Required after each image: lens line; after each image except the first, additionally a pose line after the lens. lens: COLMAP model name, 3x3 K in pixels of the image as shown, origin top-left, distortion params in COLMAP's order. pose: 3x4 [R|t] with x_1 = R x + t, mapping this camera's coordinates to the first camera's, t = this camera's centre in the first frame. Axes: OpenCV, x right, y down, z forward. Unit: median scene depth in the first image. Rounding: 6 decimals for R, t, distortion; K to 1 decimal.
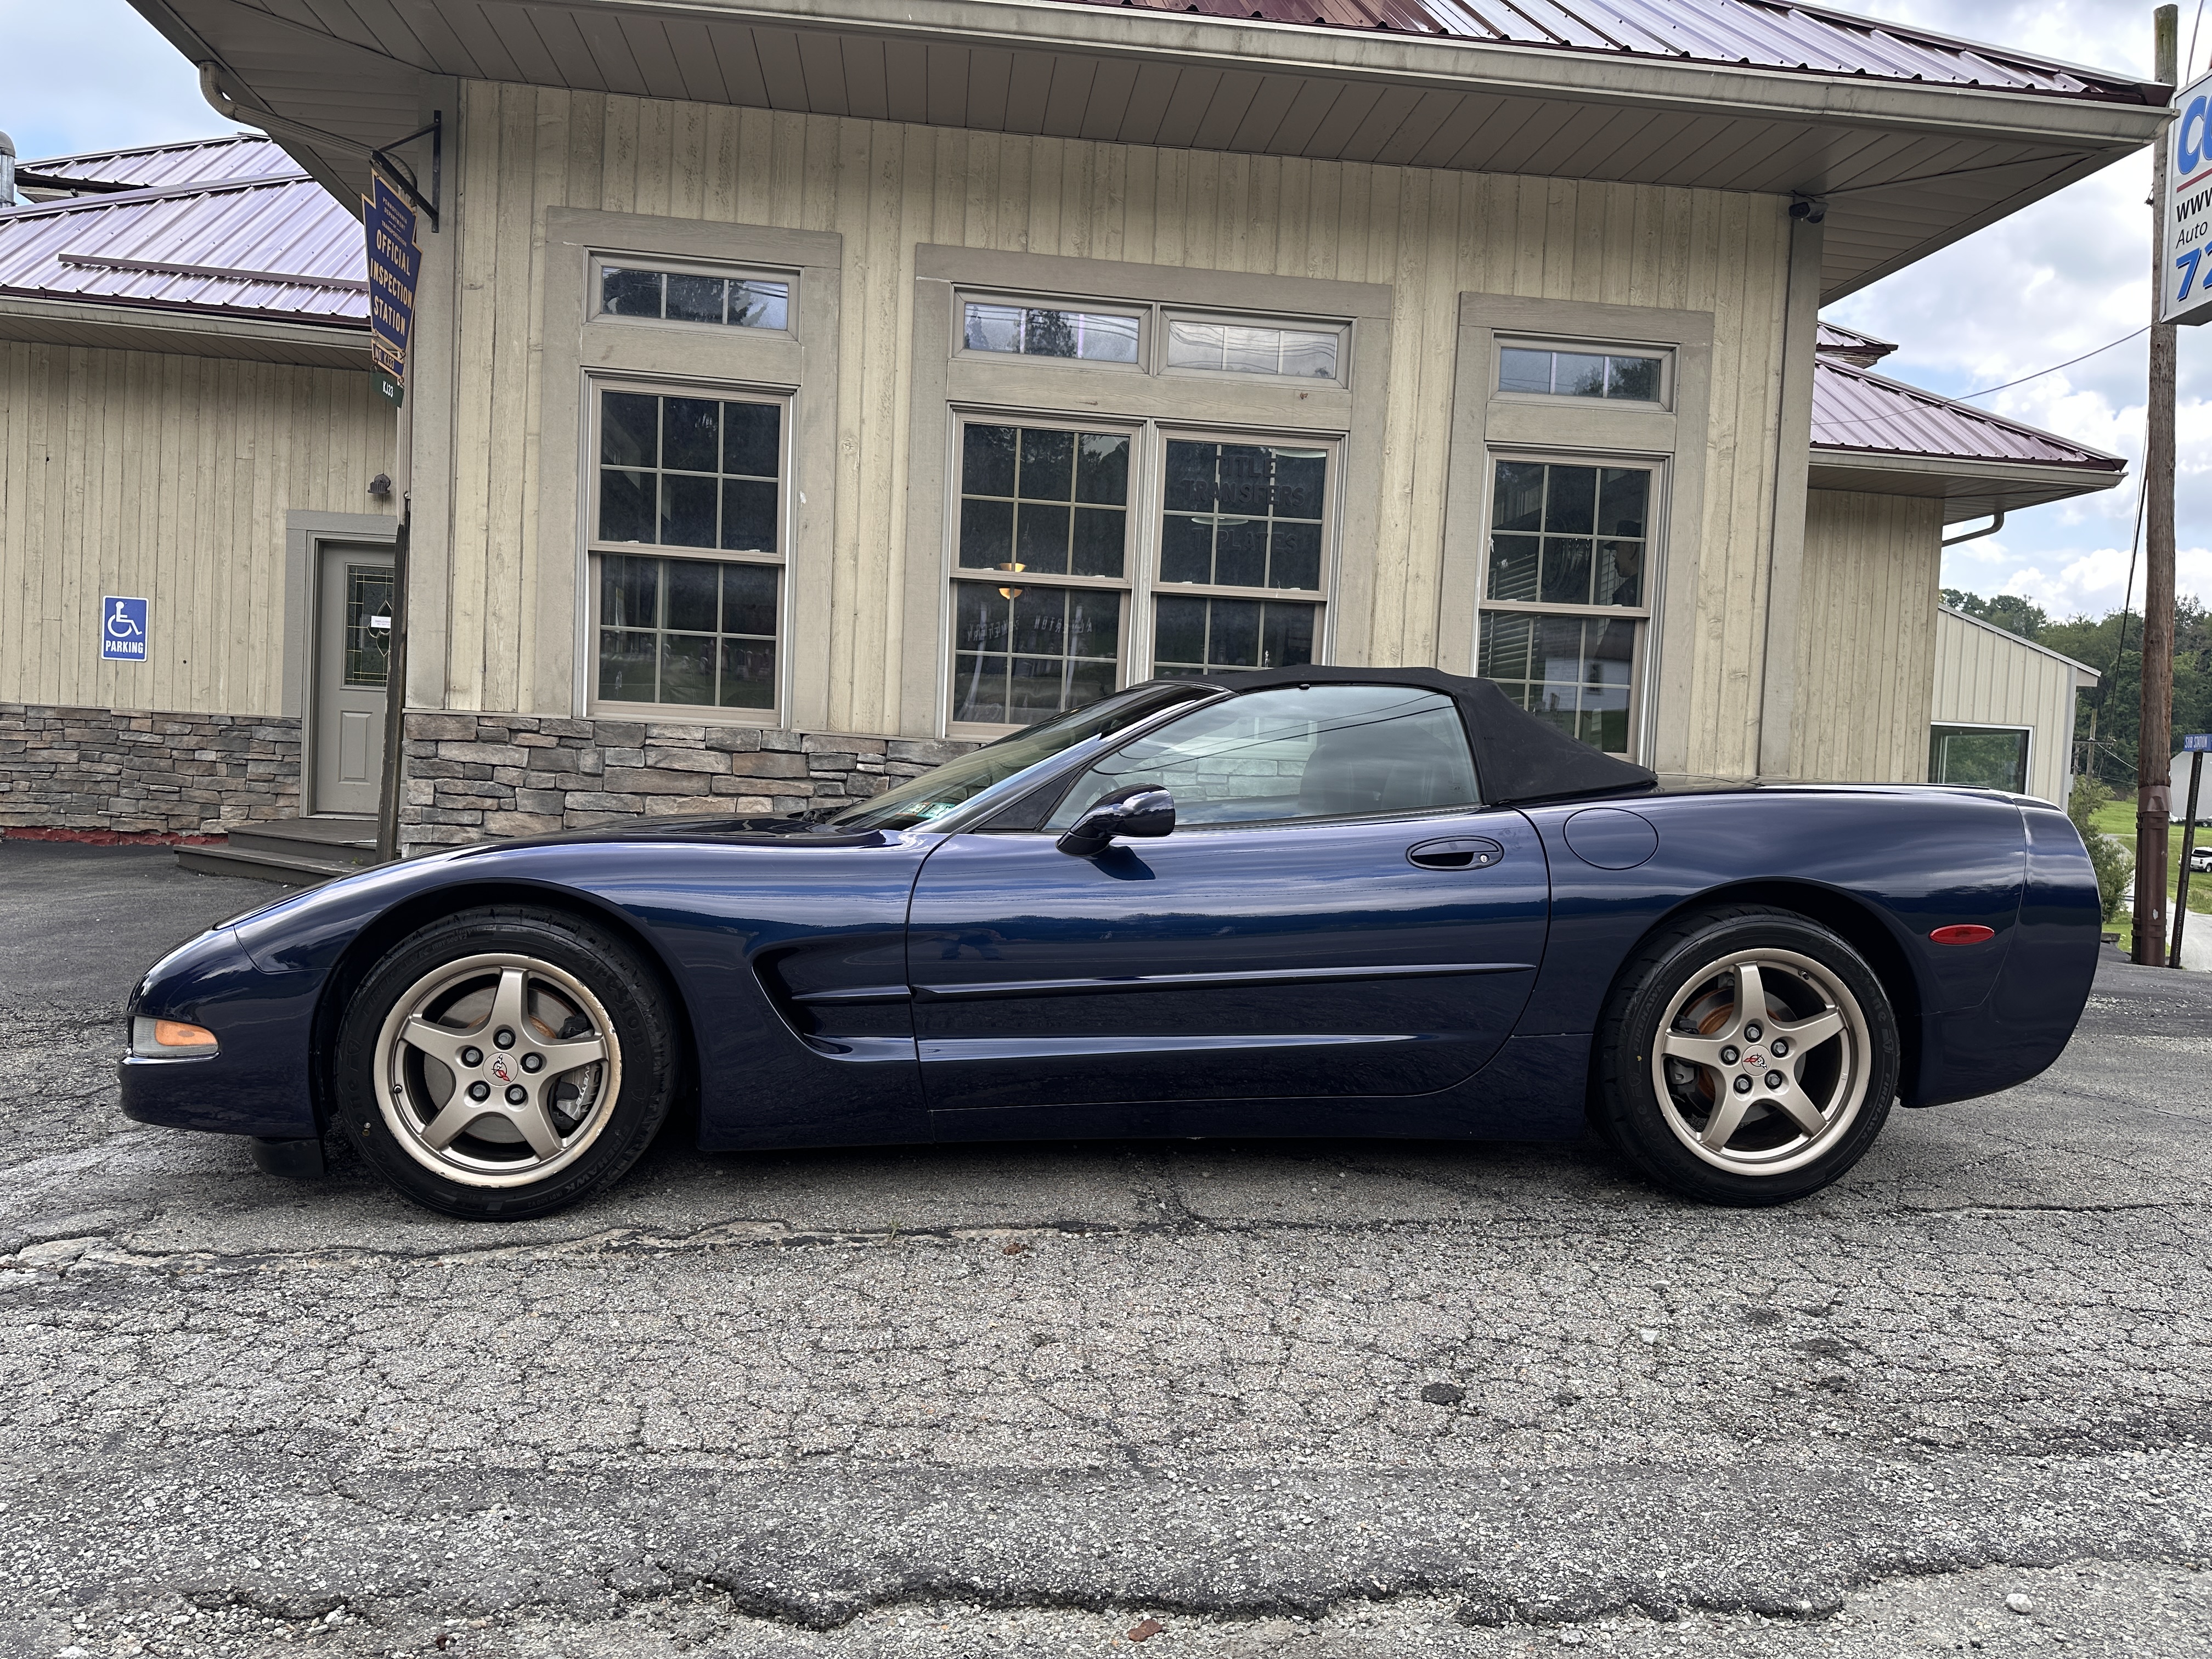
lens RADIAL K [[1562.7, 0, 1092.2], [0, 1562.7, 822.2], [0, 0, 1]] dist [0.067528, -0.084083]
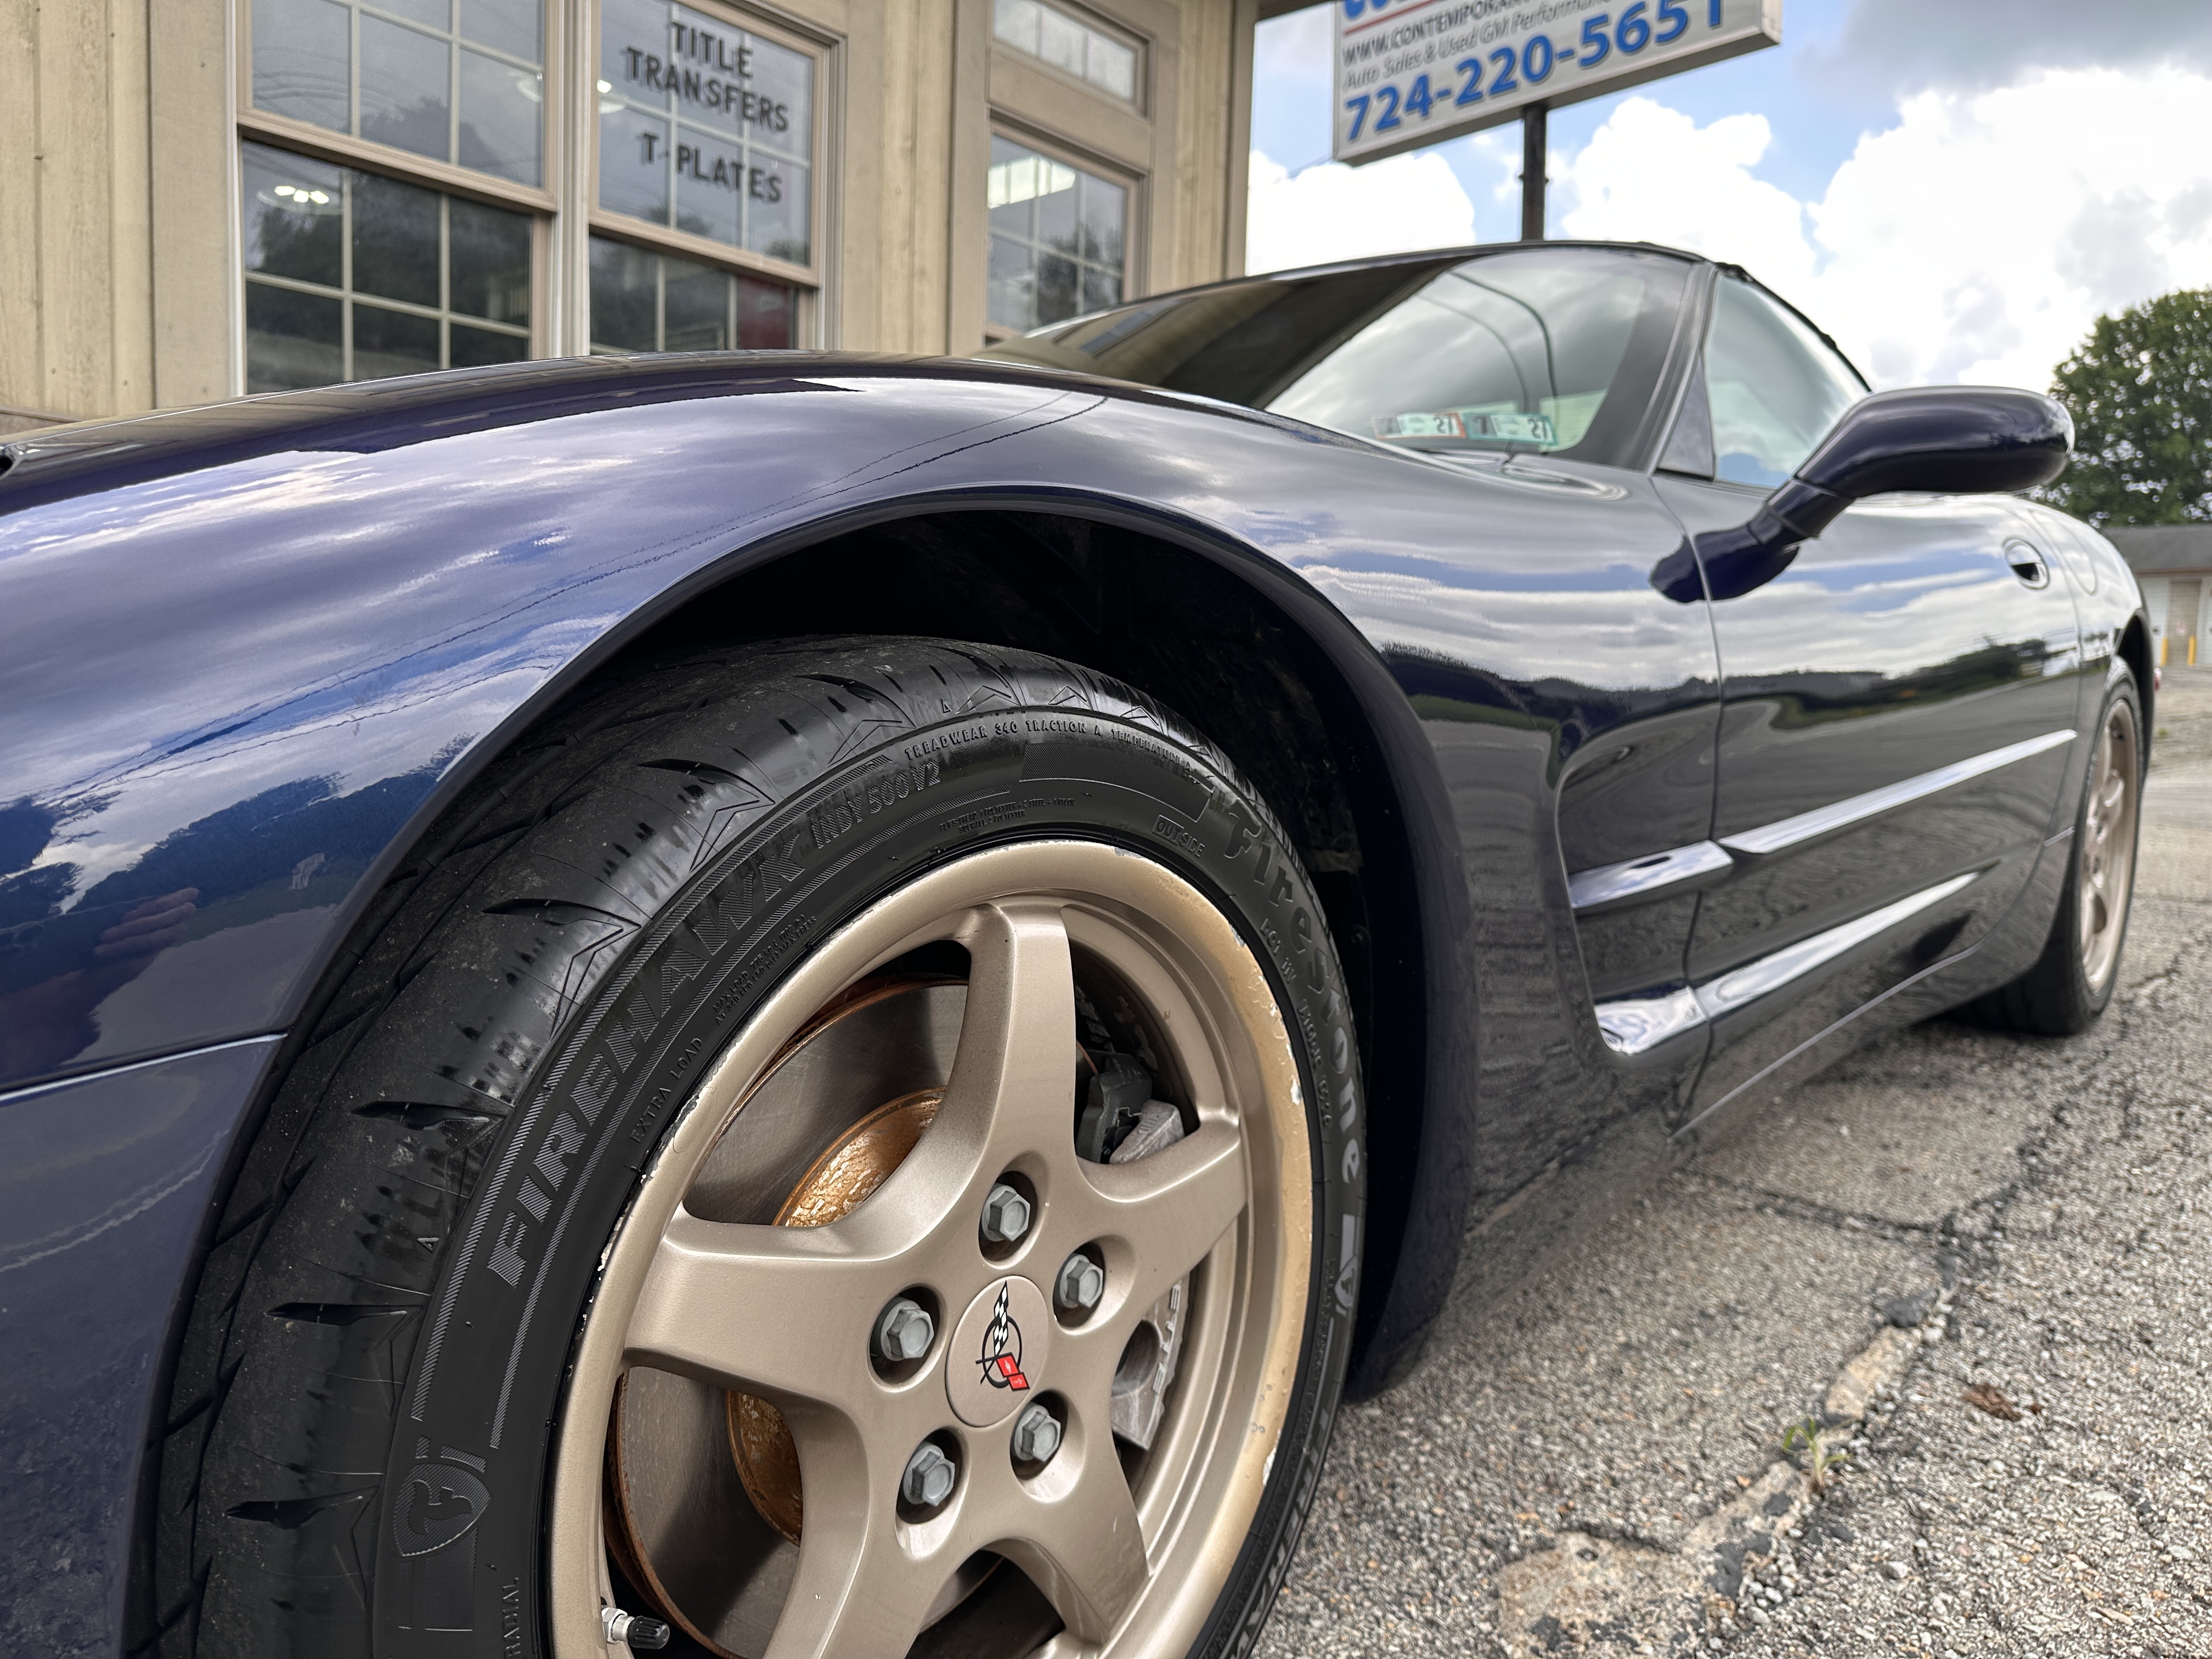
lens RADIAL K [[1562.7, 0, 1092.2], [0, 1562.7, 822.2], [0, 0, 1]] dist [0.067528, -0.084083]
pose [[0.726327, -0.080000, 0.682678, -0.261461], [0.023505, 0.995514, 0.091653, 0.031810], [-0.686947, -0.050524, 0.724949, 0.424823]]
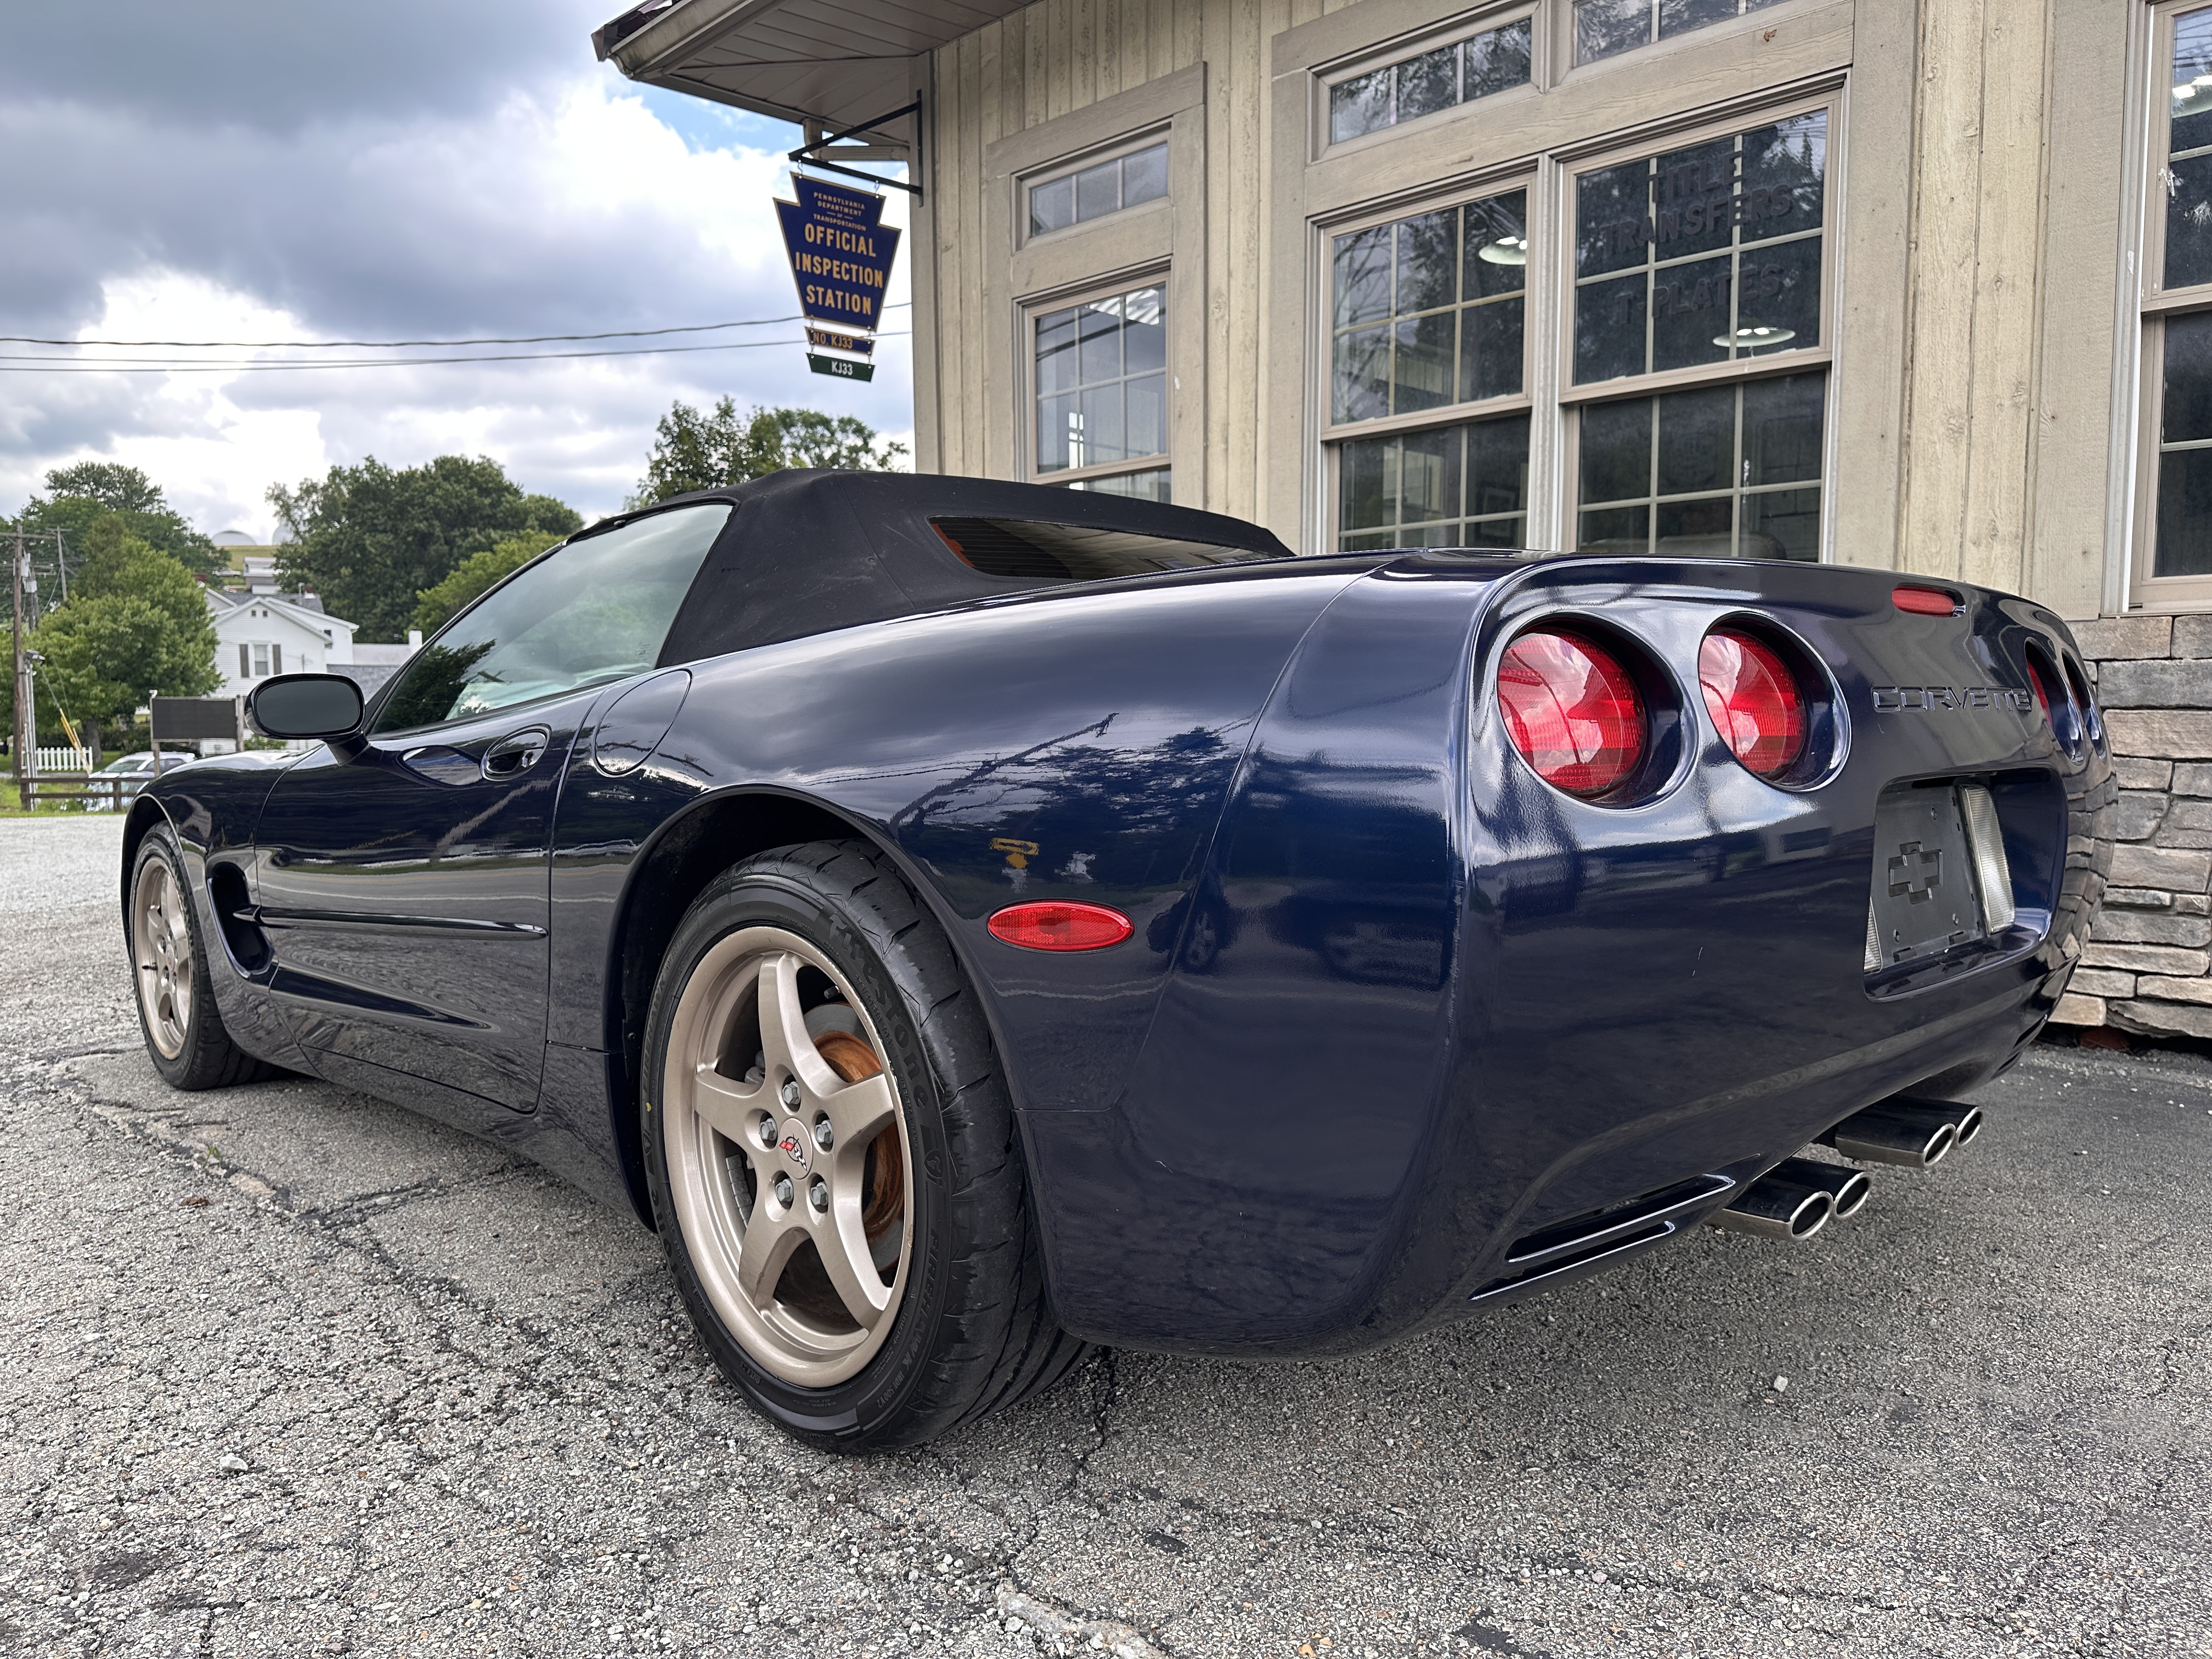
lens RADIAL K [[1552.1, 0, 1106.0], [0, 1552.1, 829.5], [0, 0, 1]] dist [0.031362, -0.057392]
pose [[0.611261, 0.011554, -0.791345, 0.476951], [0.012716, 0.999621, 0.024418, 0.021645], [0.791327, -0.024989, 0.610883, 0.429143]]
